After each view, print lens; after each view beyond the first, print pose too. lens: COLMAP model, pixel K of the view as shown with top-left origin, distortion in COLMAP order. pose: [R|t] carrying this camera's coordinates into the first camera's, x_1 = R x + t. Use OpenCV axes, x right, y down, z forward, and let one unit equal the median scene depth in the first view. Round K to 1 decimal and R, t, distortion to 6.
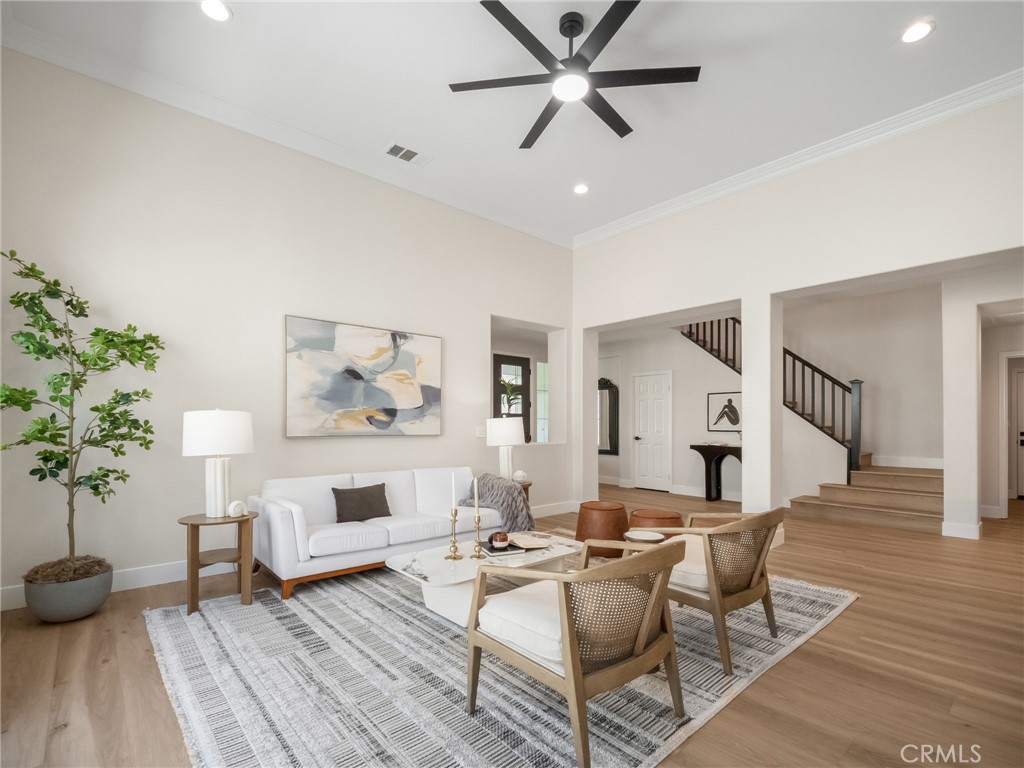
lens RADIAL K [[479.5, 0, 525.1], [0, 479.5, 416.3], [0, 0, 1]] dist [-0.005086, -0.002753]
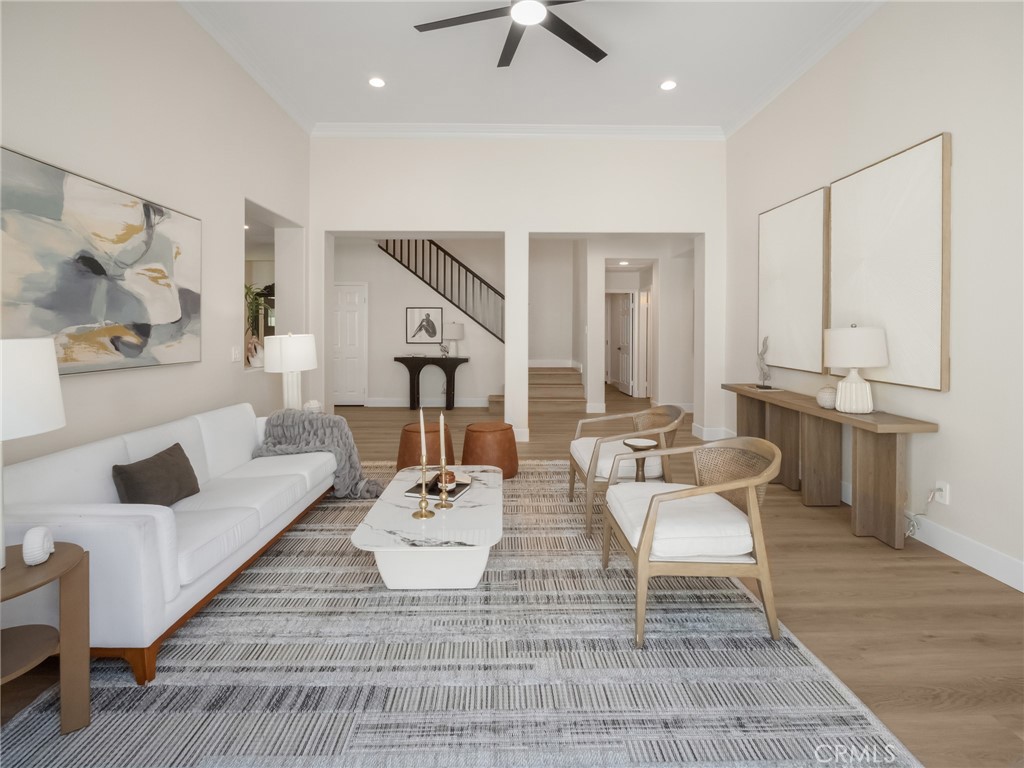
lens RADIAL K [[479.5, 0, 504.4], [0, 479.5, 328.5], [0, 0, 1]] dist [-0.005086, -0.002753]
pose [[0.666124, 0.001851, 0.745839, -0.444283], [-0.011381, 0.999906, 0.007683, -0.020831], [-0.745754, -0.013606, 0.666082, 0.236328]]
